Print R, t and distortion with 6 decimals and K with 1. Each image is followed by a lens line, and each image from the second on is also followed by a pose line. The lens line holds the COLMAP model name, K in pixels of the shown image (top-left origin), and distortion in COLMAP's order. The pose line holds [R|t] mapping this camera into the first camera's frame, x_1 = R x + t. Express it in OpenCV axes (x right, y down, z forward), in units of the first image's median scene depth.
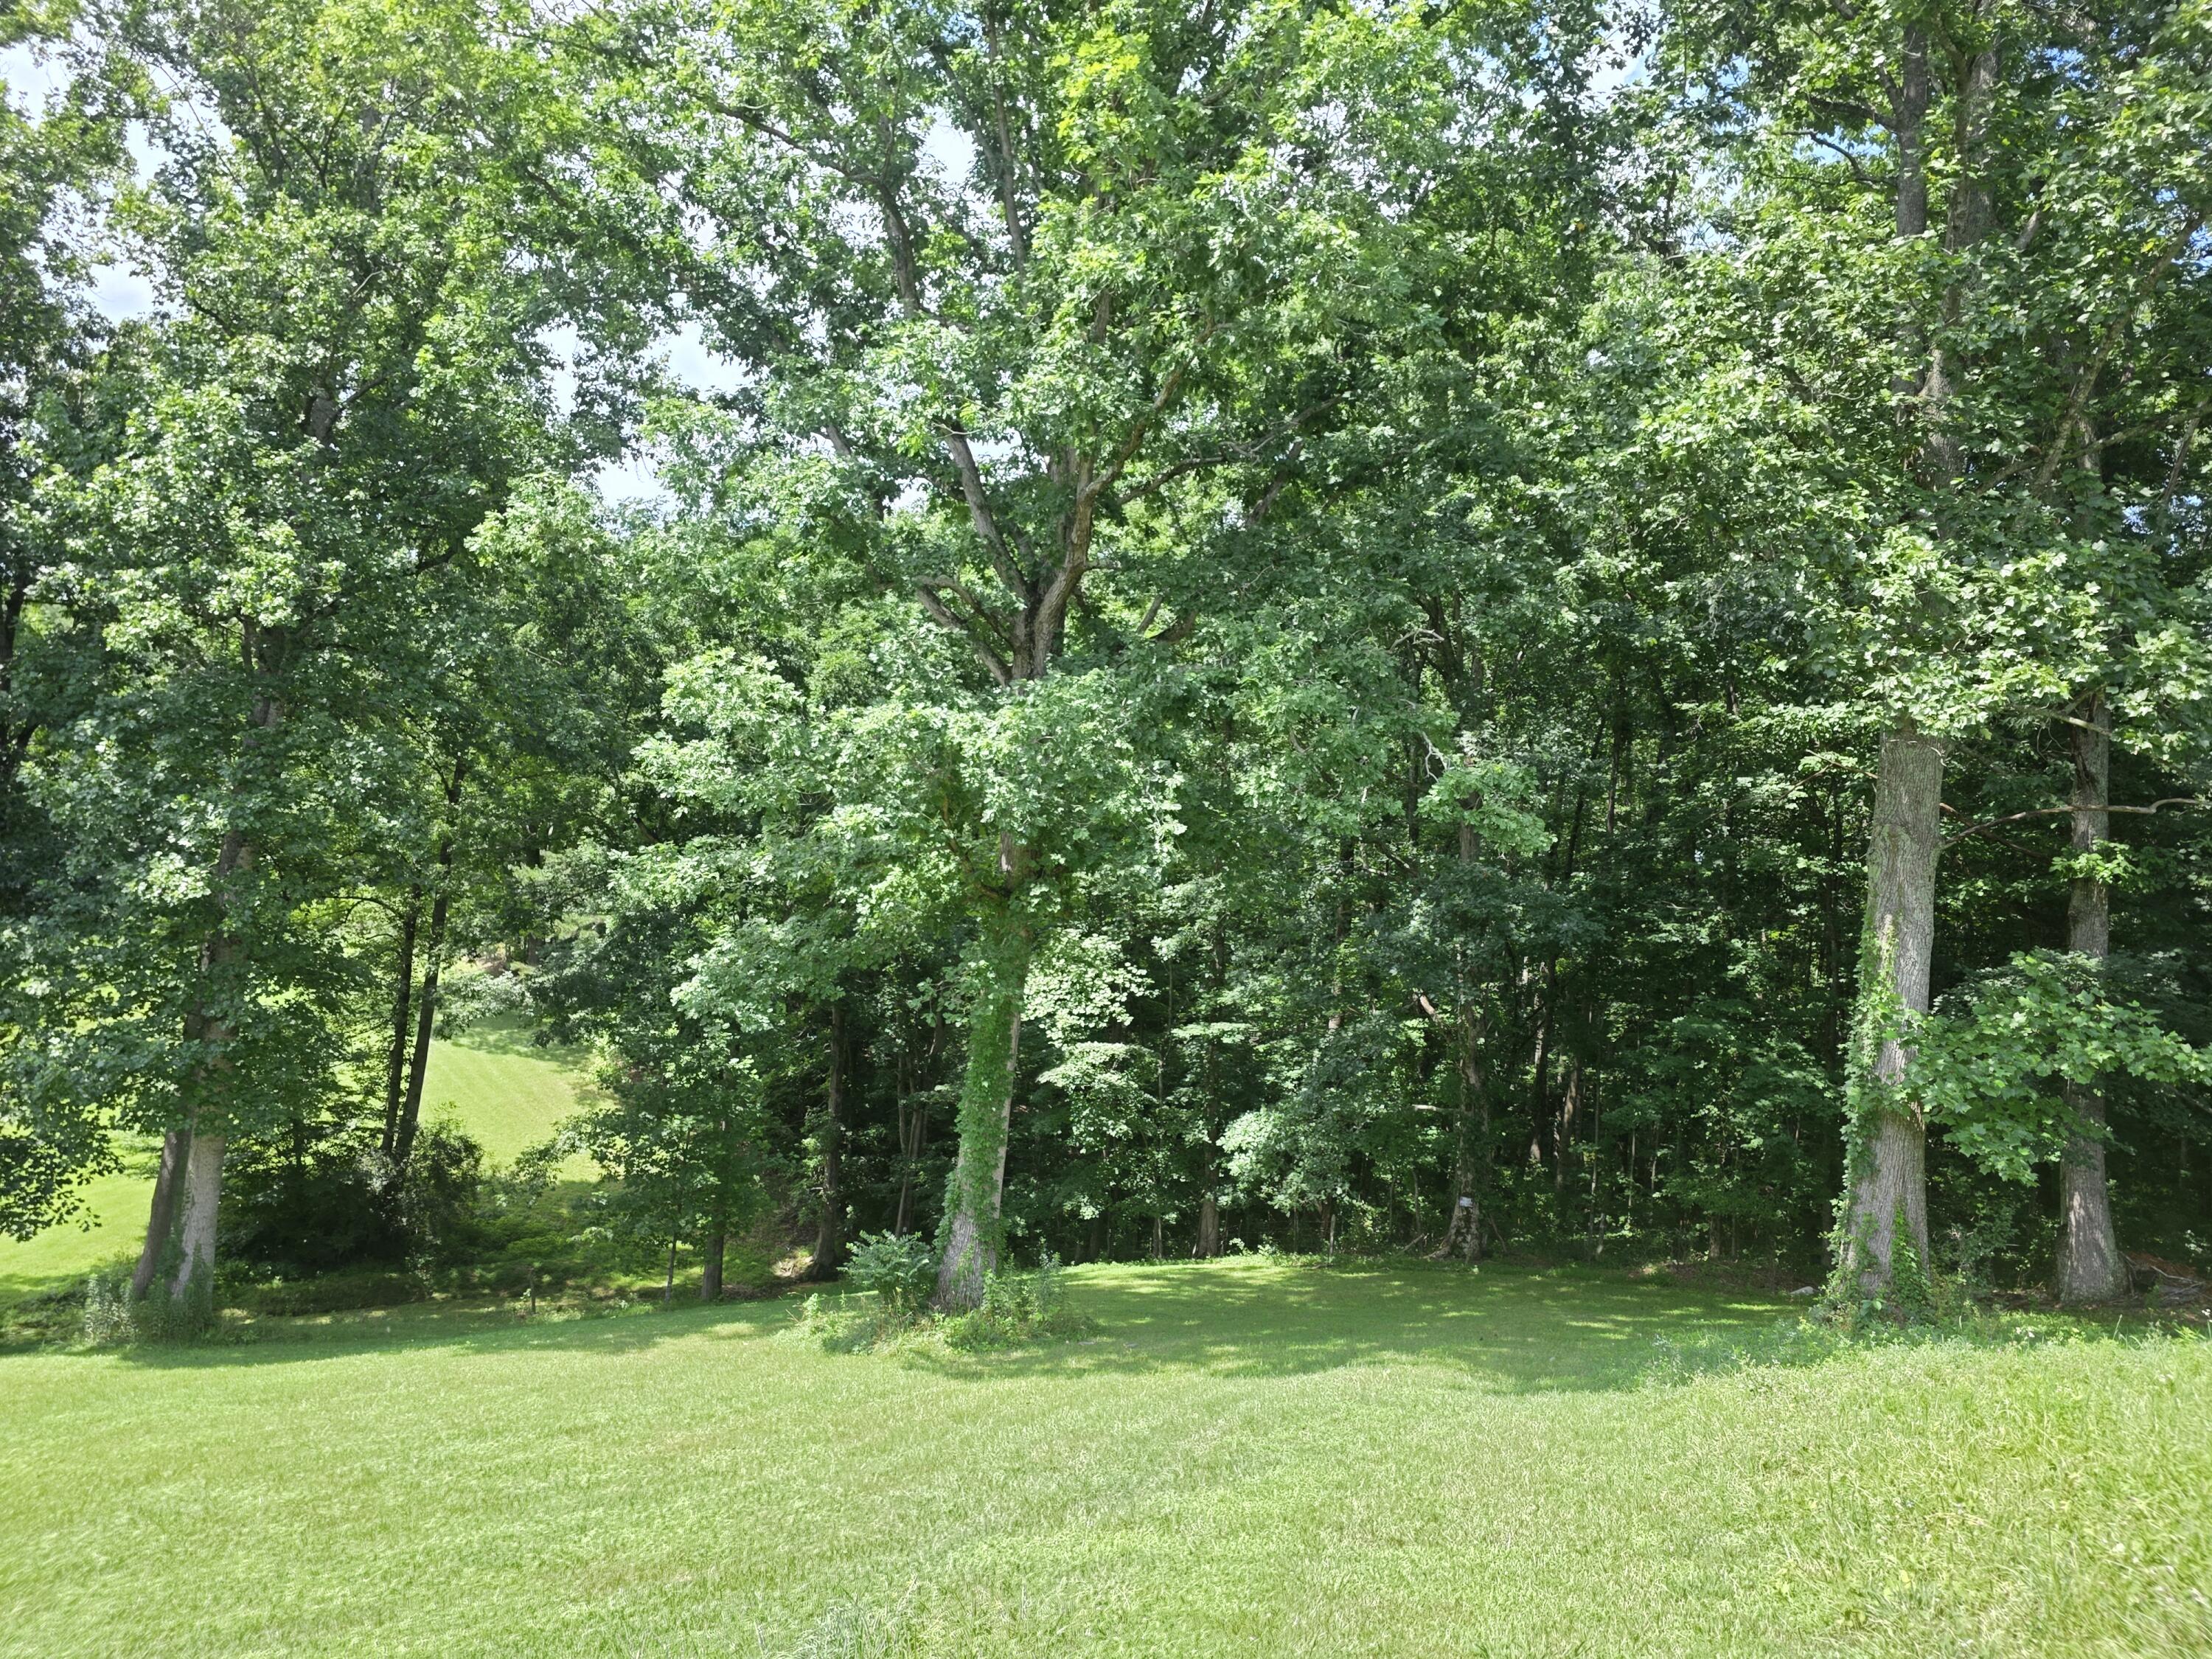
lens RADIAL K [[1497.0, 0, 1096.9], [0, 1497.0, 813.5], [0, 0, 1]] dist [0.034496, -0.000750]
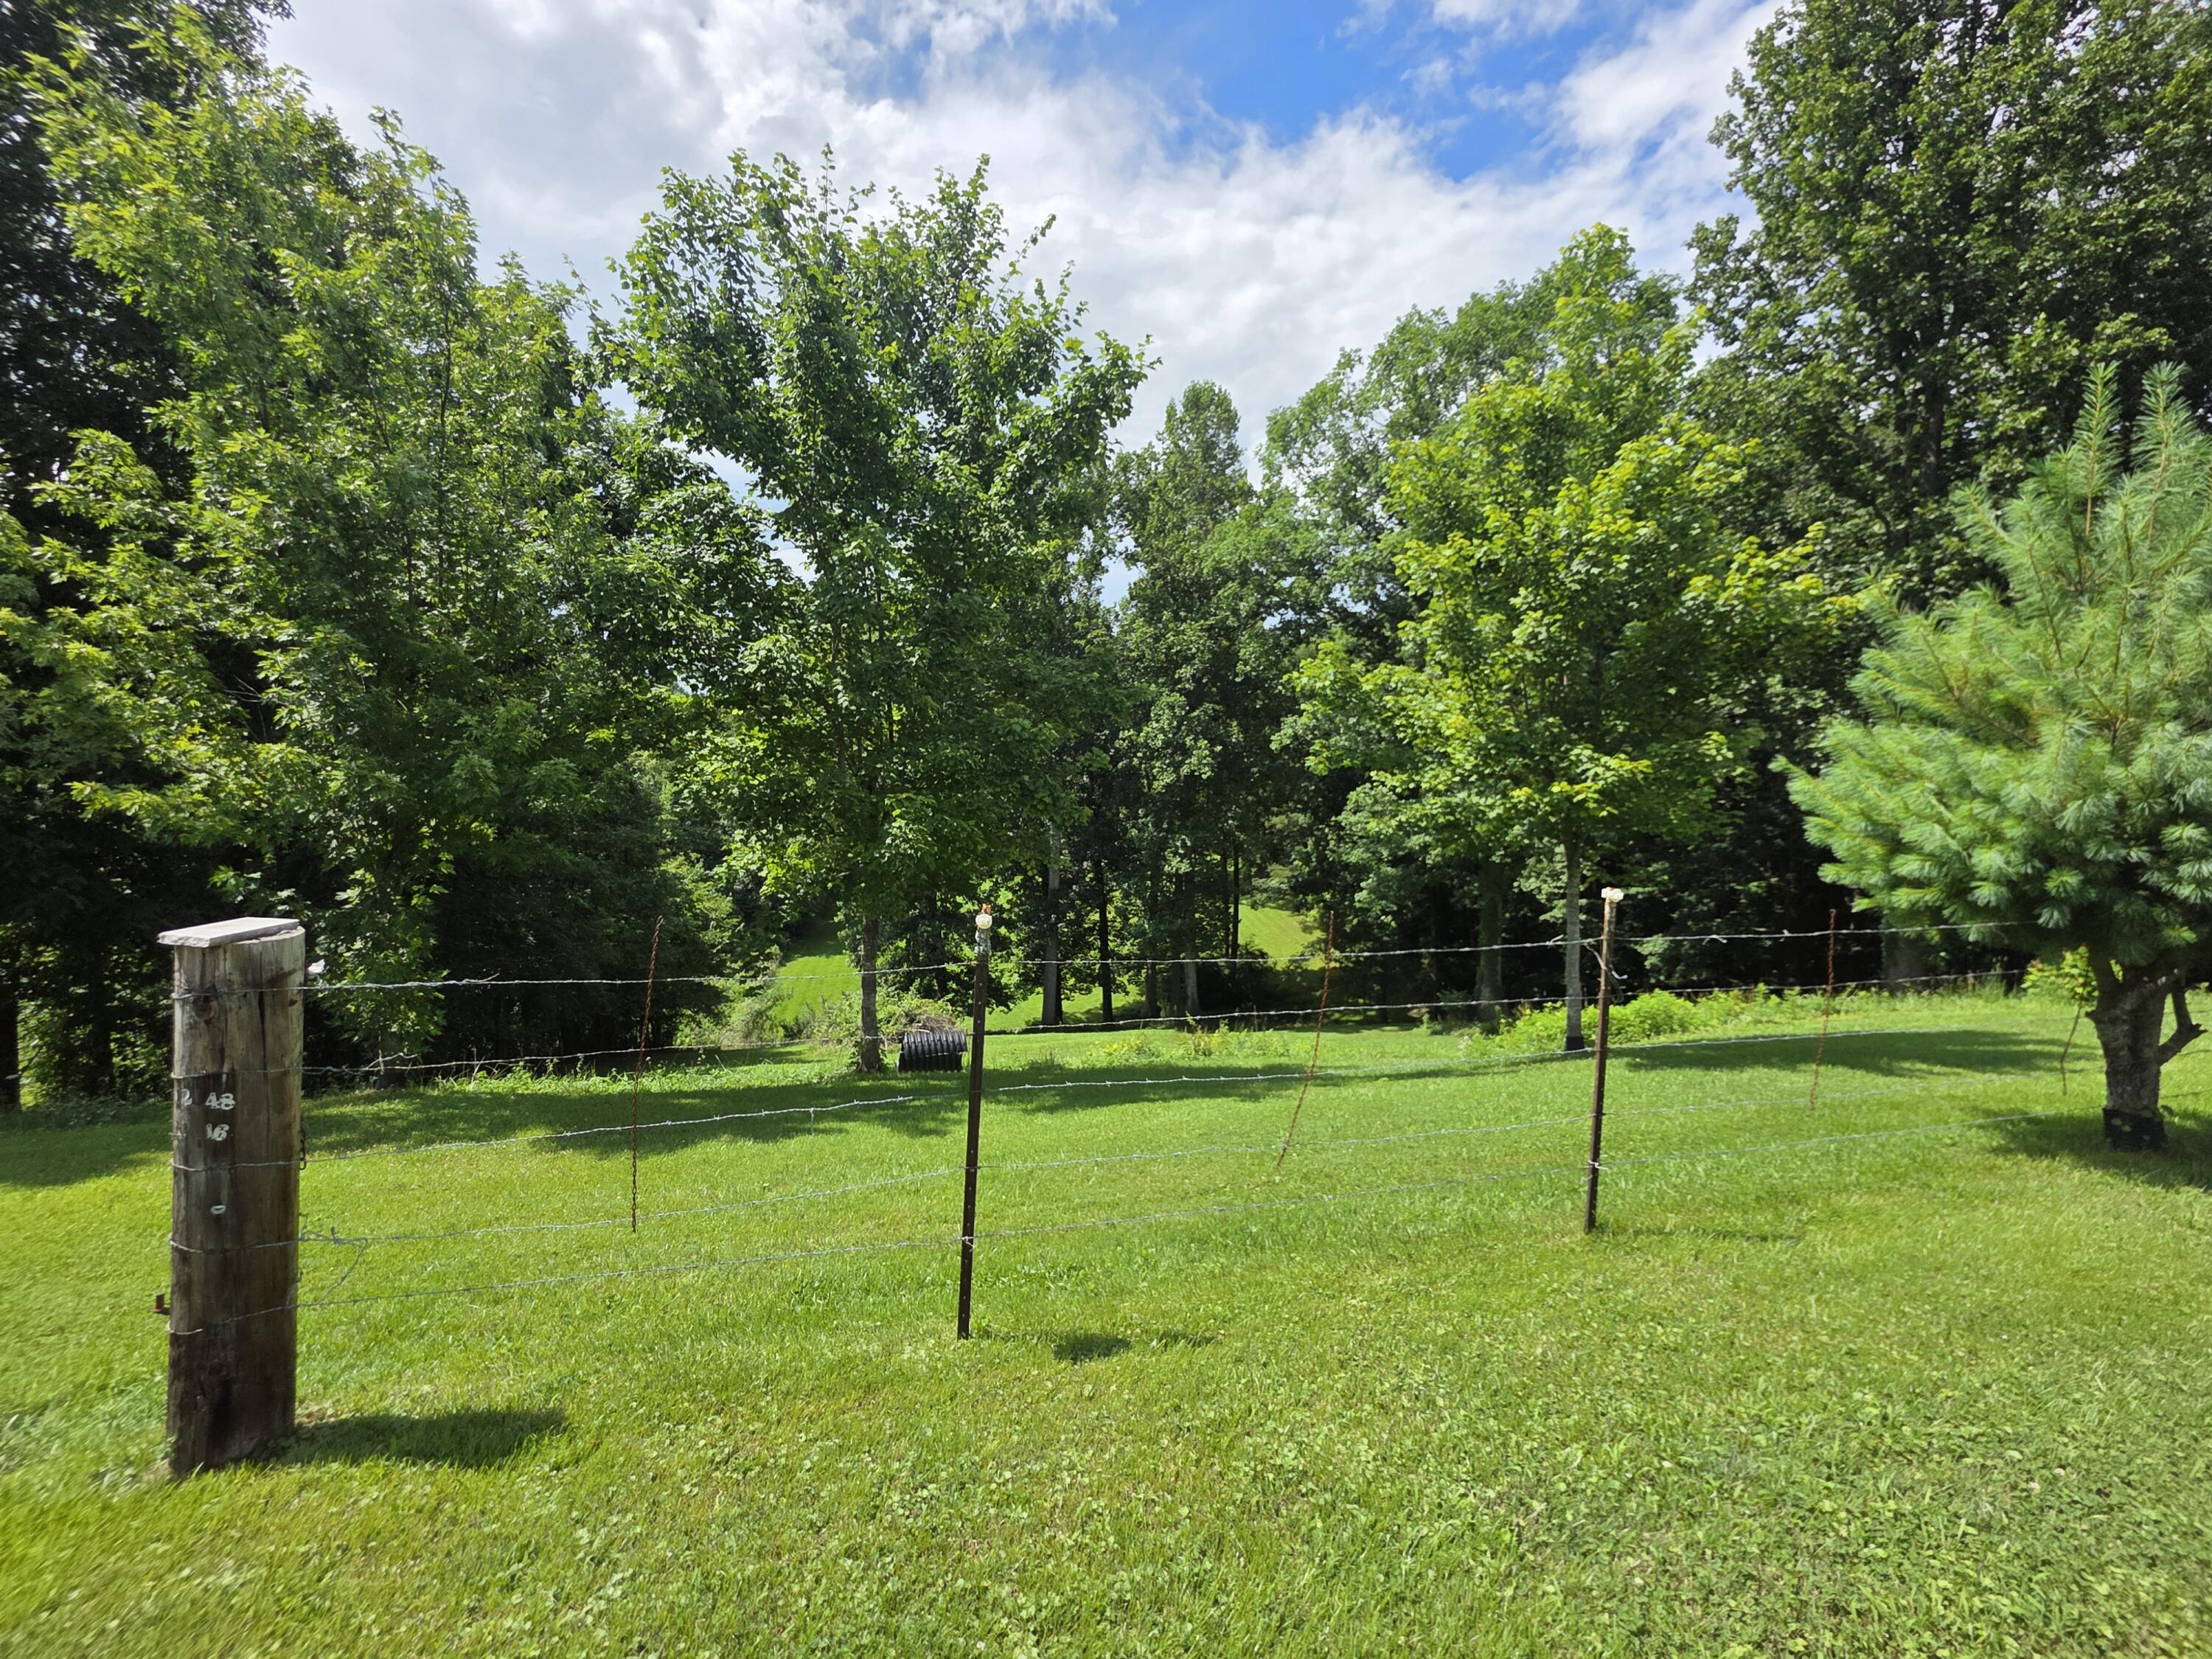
lens RADIAL K [[953.6, 0, 1112.8], [0, 953.6, 816.0], [0, 0, 1]] dist [0.001837, -0.000292]
pose [[0.874576, -0.079431, -0.478338, 0.088769], [0.117215, 0.991867, 0.049606, -0.090271], [0.470508, -0.099452, 0.876773, -0.373933]]
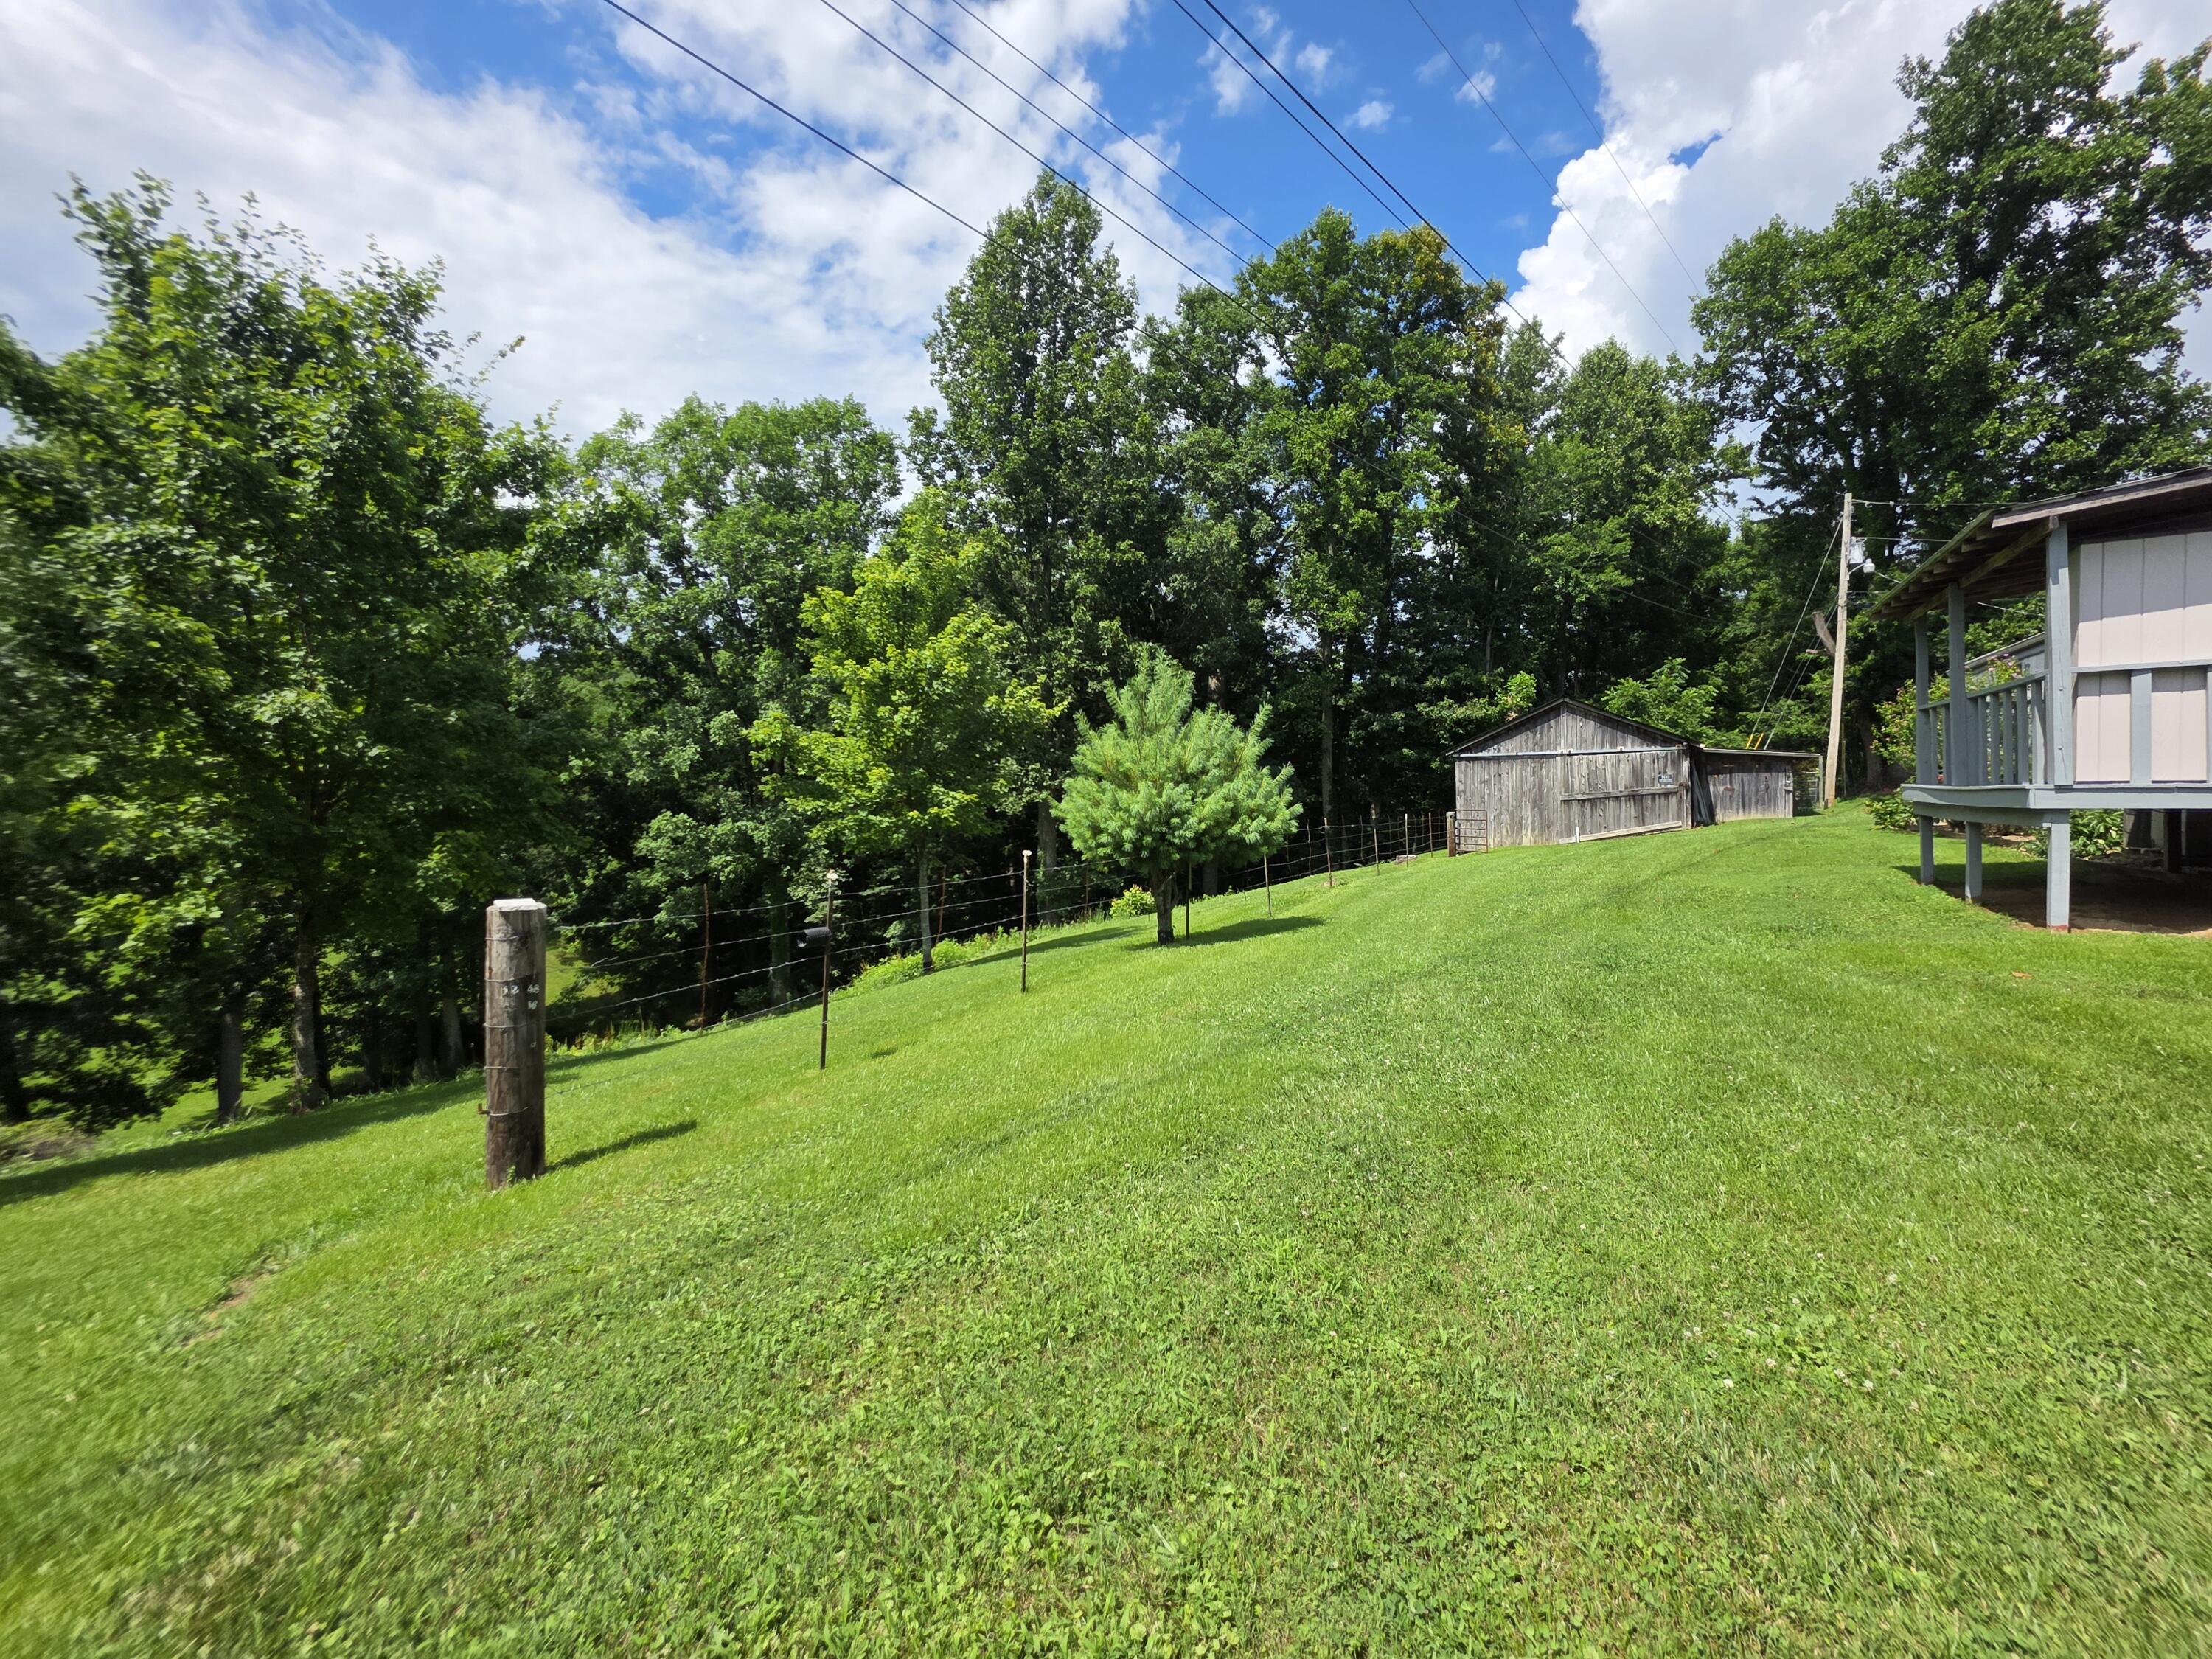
lens RADIAL K [[881.3, 0, 1107.5], [0, 881.3, 808.0], [0, 0, 1]] dist [0.000787, -0.001692]
pose [[0.952064, -0.120332, 0.281238, 0.050765], [0.094437, 0.990091, 0.103932, -0.101983], [-0.290957, -0.072390, 0.953993, -0.466898]]
